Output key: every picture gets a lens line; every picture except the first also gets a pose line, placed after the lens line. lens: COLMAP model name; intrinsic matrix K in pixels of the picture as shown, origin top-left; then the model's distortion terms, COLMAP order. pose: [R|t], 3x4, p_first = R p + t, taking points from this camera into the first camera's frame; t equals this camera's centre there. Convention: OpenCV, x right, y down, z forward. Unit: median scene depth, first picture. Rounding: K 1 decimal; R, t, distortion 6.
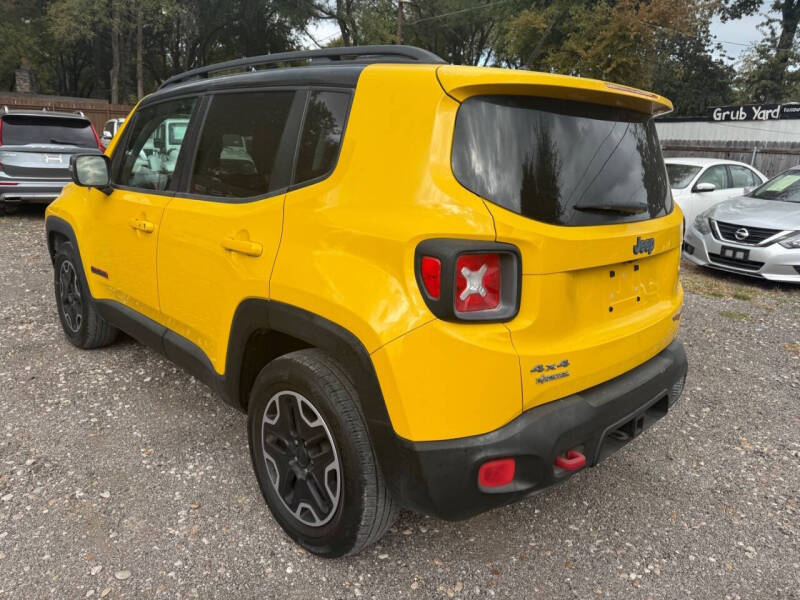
lens RADIAL K [[571.7, 0, 394.7], [0, 571.7, 299.3], [0, 0, 1]] dist [0.036674, -0.042855]
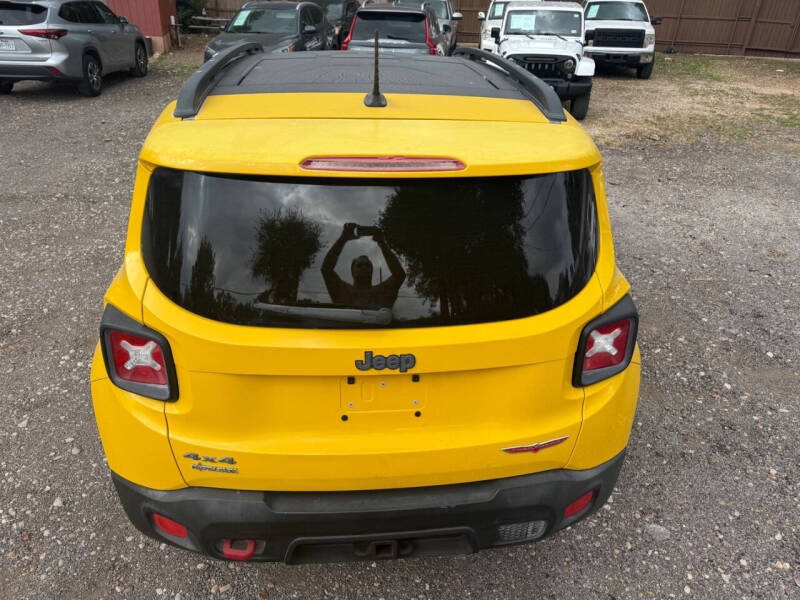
lens RADIAL K [[570.8, 0, 402.4], [0, 570.8, 303.6], [0, 0, 1]] dist [0.019836, -0.023795]
pose [[0.772538, 0.280105, -0.569848, 0.900067], [-0.146569, 0.951871, 0.269183, -0.392663], [0.617821, -0.124432, 0.776411, 0.444188]]
